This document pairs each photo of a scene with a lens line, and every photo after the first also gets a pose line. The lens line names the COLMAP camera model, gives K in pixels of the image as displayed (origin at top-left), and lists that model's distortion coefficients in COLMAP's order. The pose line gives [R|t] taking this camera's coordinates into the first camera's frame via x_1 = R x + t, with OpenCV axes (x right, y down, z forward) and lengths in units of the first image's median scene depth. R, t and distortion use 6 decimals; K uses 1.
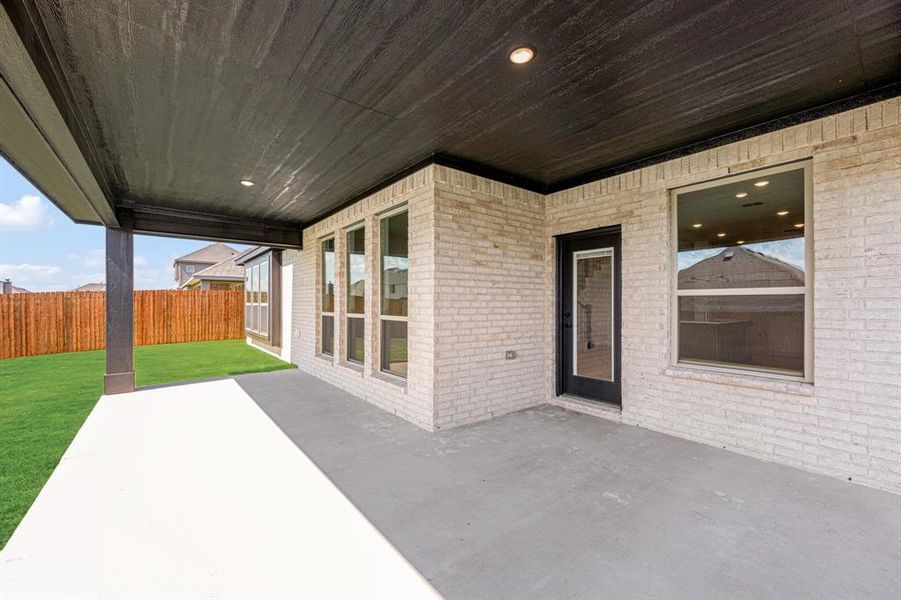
lens RADIAL K [[366.4, 0, 447.6], [0, 366.4, 299.7], [0, 0, 1]] dist [0.005229, 0.000048]
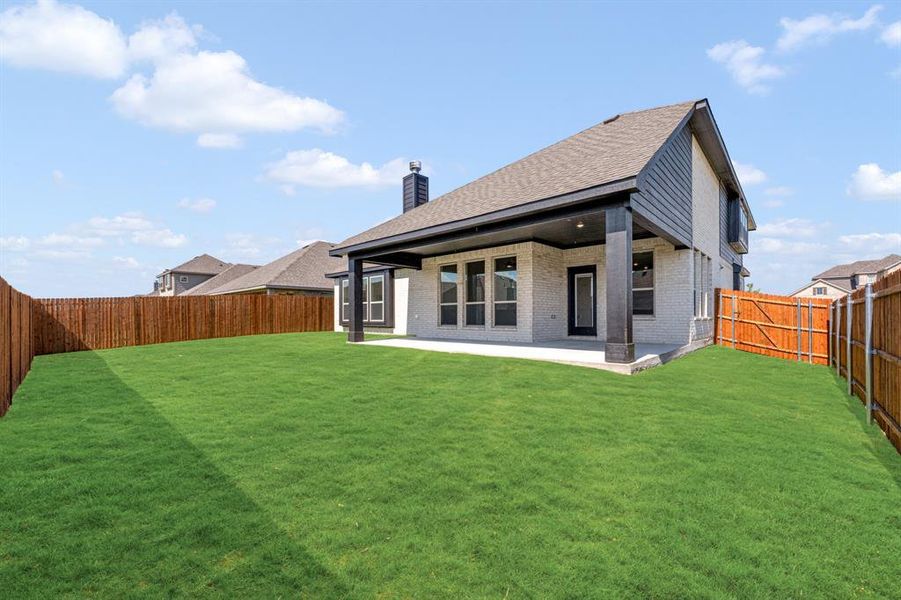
lens RADIAL K [[366.4, 0, 452.9], [0, 366.4, 309.6], [0, 0, 1]] dist [0.005229, 0.000048]
pose [[0.987276, -0.003139, 0.158986, -0.821651], [0.004349, 0.999964, -0.007258, 0.111059], [-0.158957, 0.007857, 0.987254, -1.219072]]
